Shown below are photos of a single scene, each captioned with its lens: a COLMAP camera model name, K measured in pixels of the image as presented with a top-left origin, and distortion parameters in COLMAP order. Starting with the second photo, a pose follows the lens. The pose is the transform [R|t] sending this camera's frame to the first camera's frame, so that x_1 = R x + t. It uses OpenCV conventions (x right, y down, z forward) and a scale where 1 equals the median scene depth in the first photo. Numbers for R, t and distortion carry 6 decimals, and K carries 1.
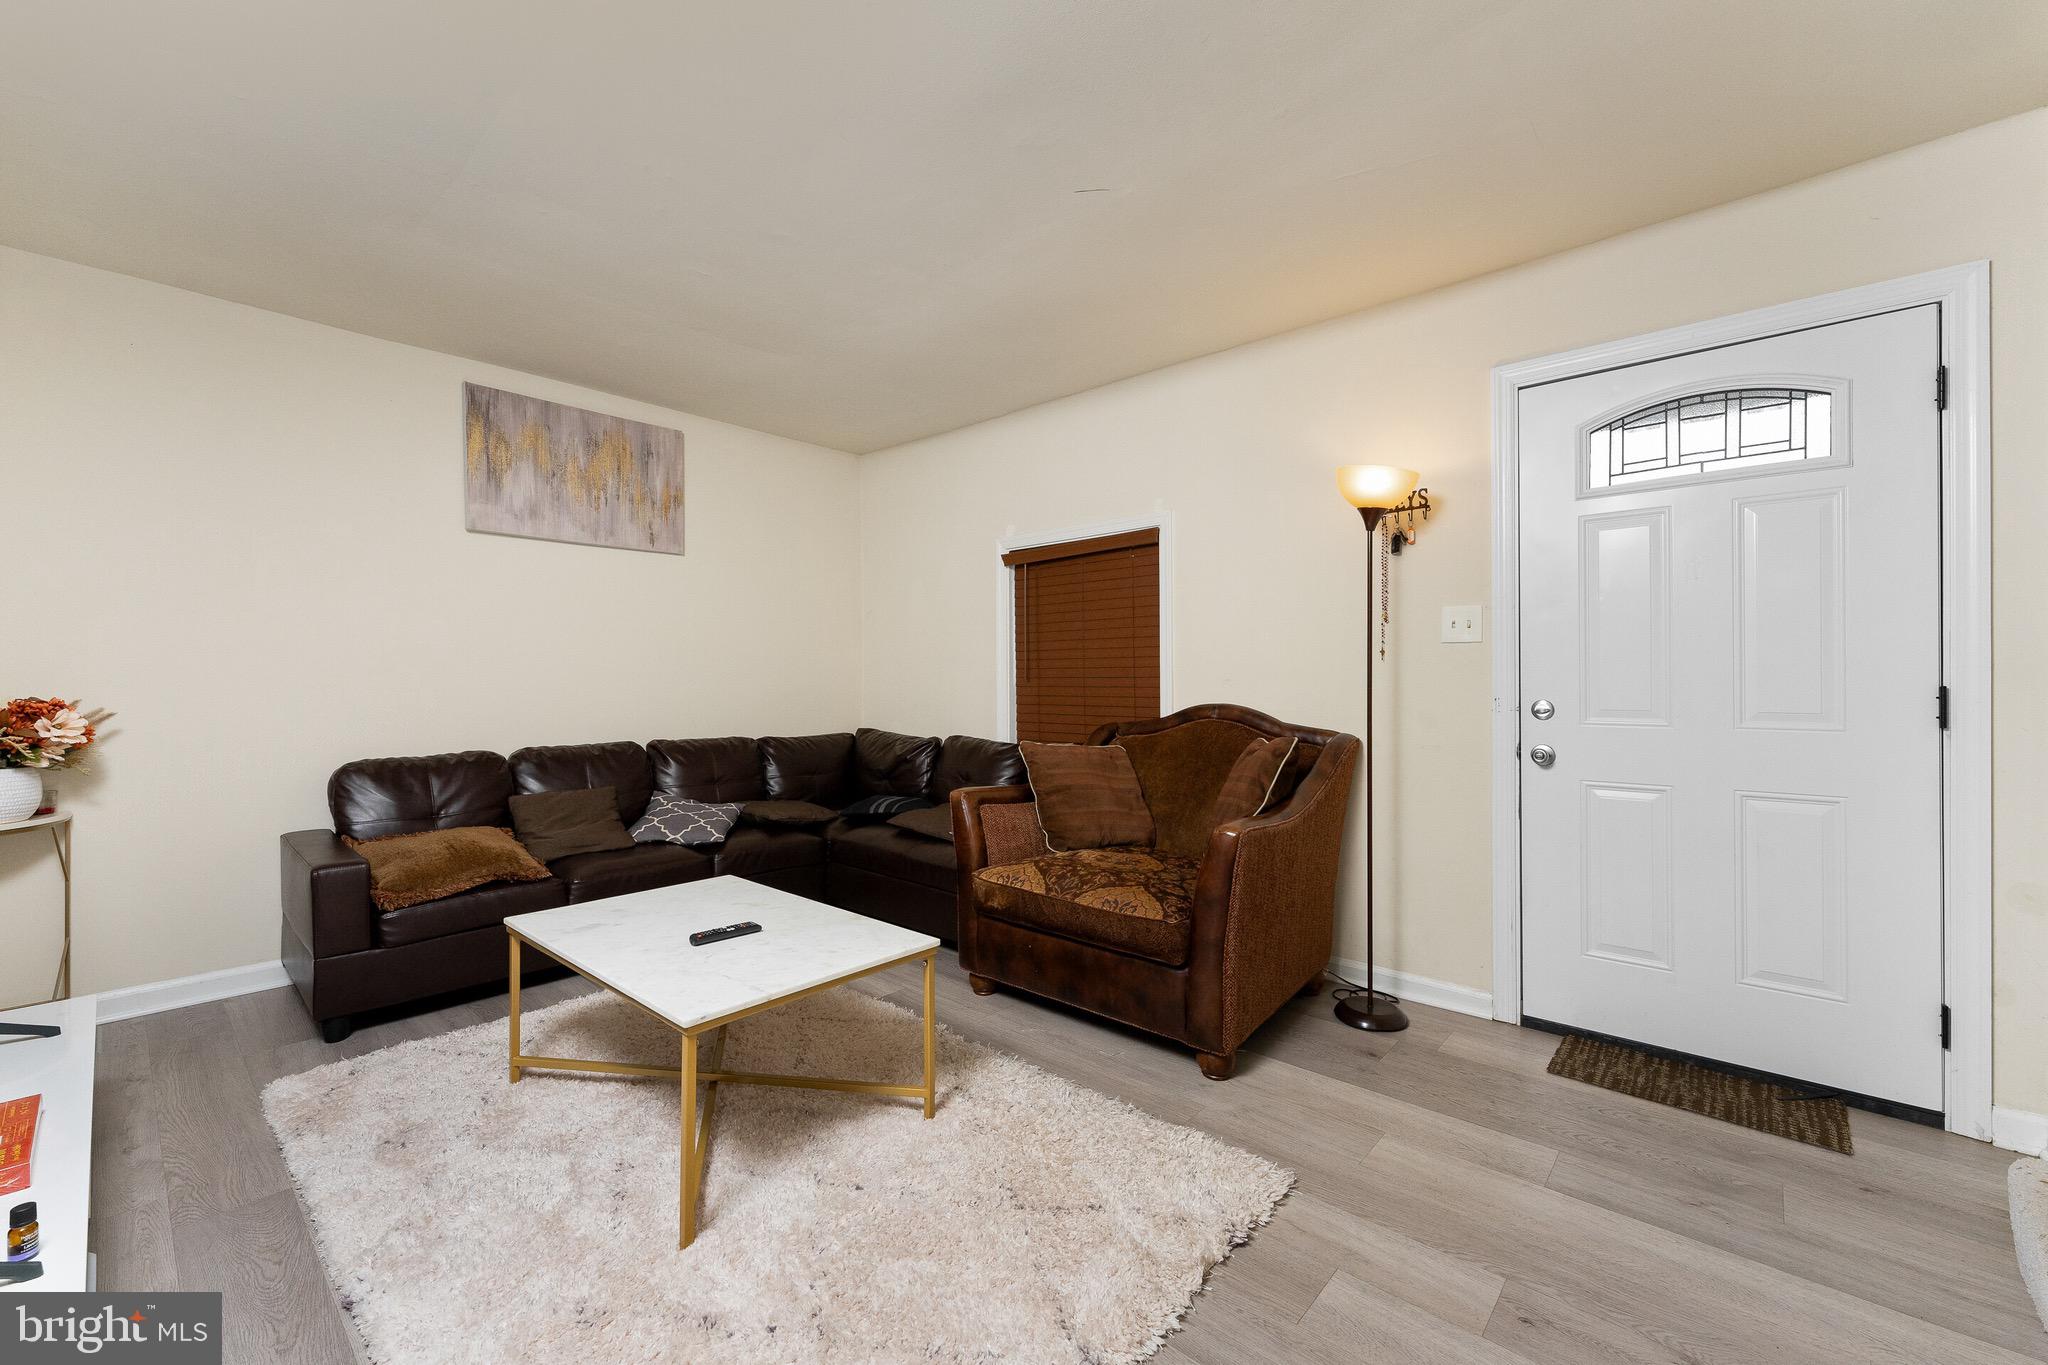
lens RADIAL K [[838.7, 0, 1024.0], [0, 838.7, 682.5], [0, 0, 1]] dist [0.010092, 0.000195]
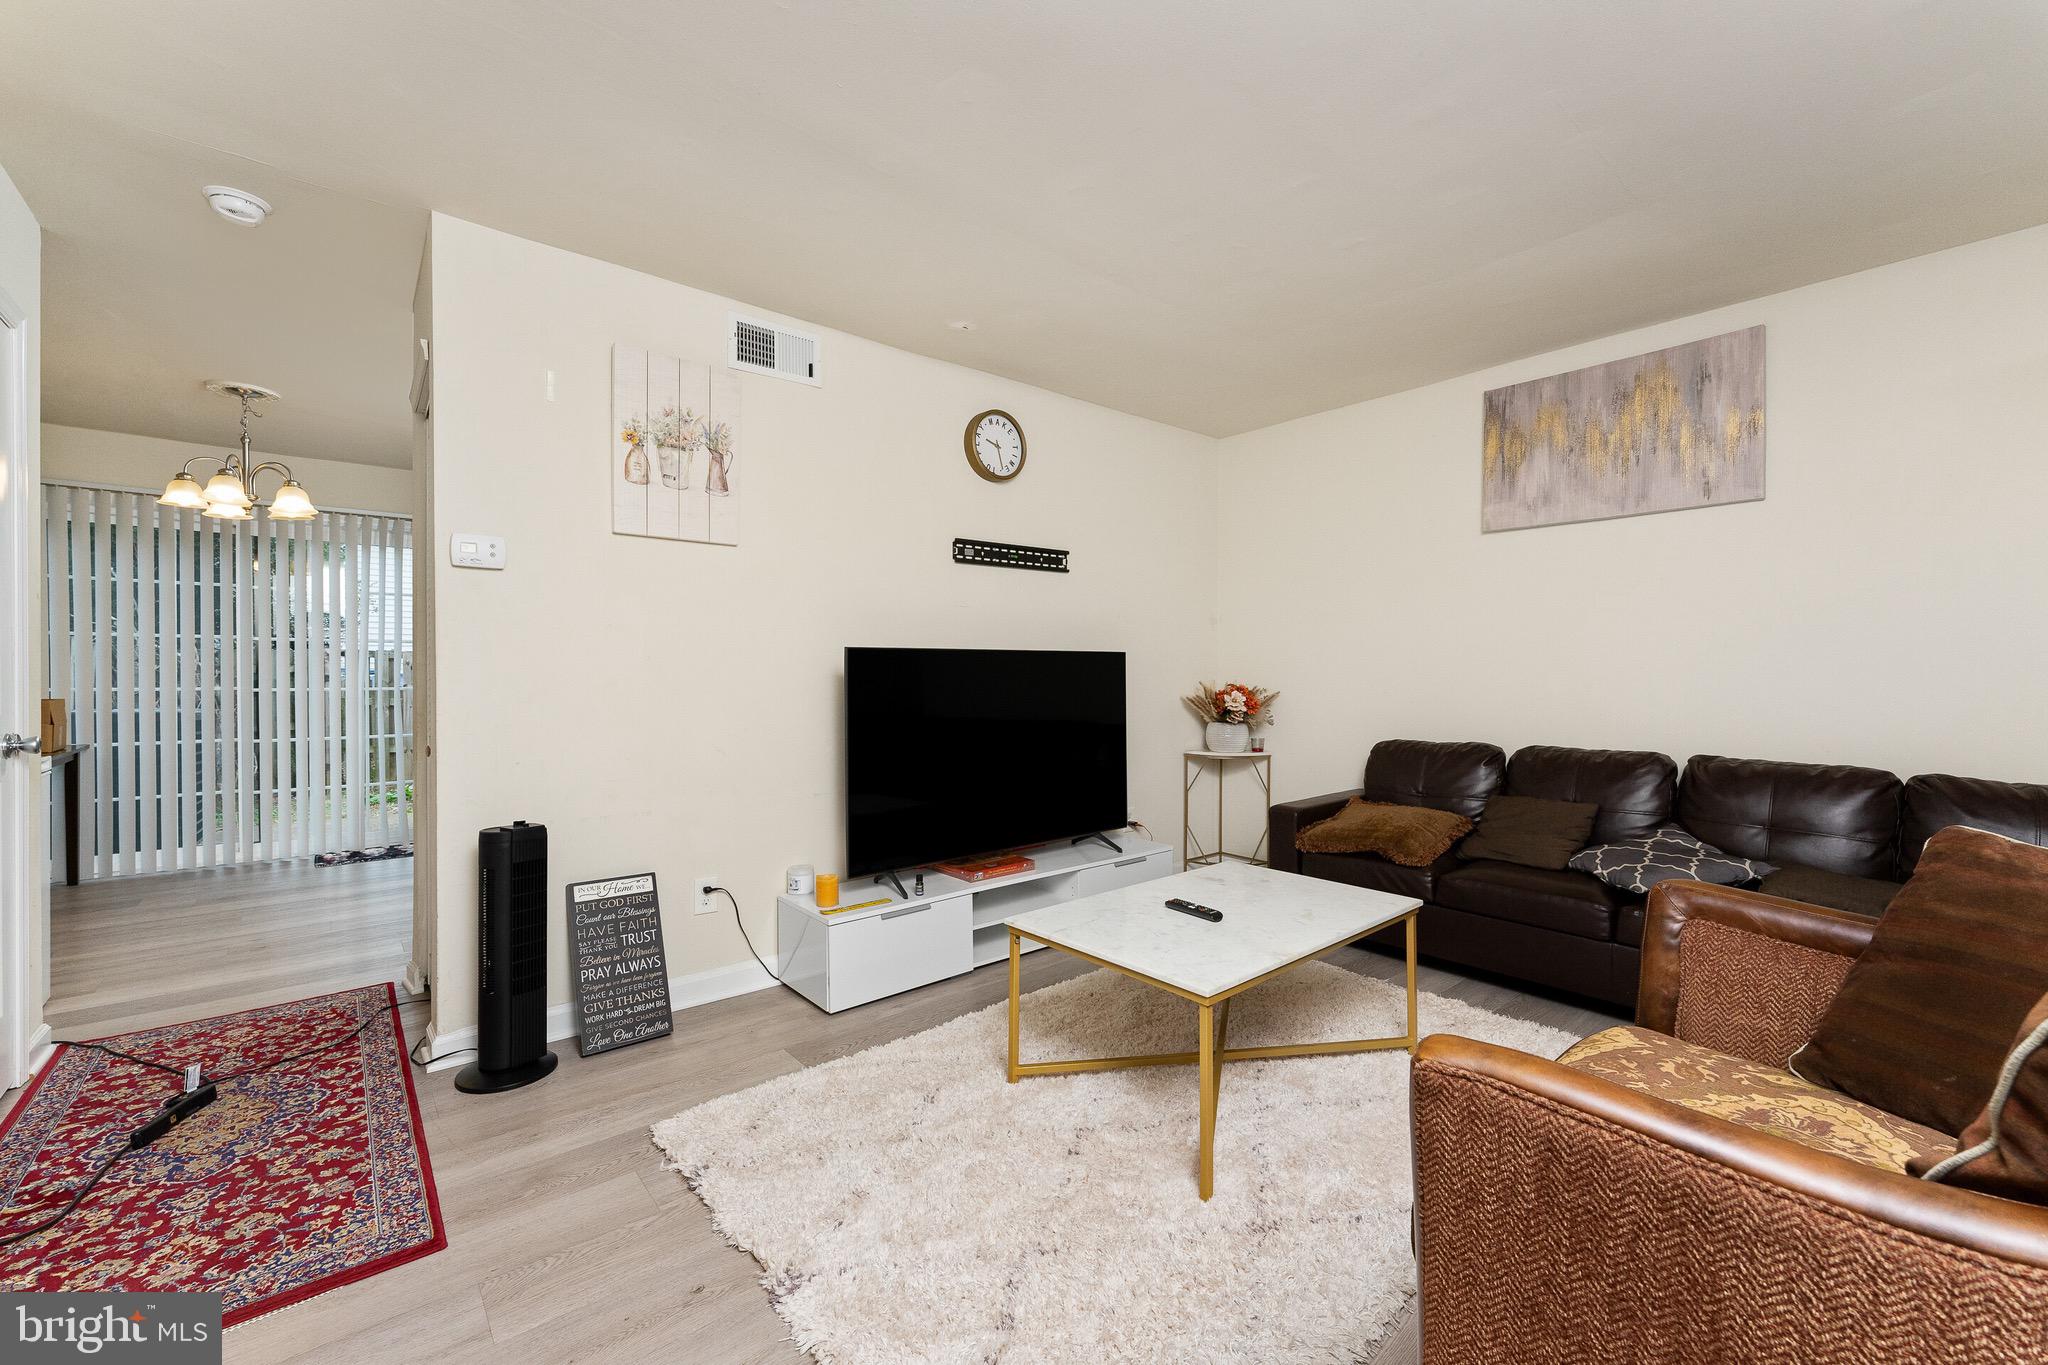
lens RADIAL K [[838.7, 0, 1024.0], [0, 838.7, 682.5], [0, 0, 1]] dist [0.010092, 0.000195]
pose [[-0.135714, 0.014685, -0.990639, 0.447355], [-0.000580, 0.999889, 0.014901, -0.008098], [0.990748, 0.002597, -0.135691, 0.550966]]
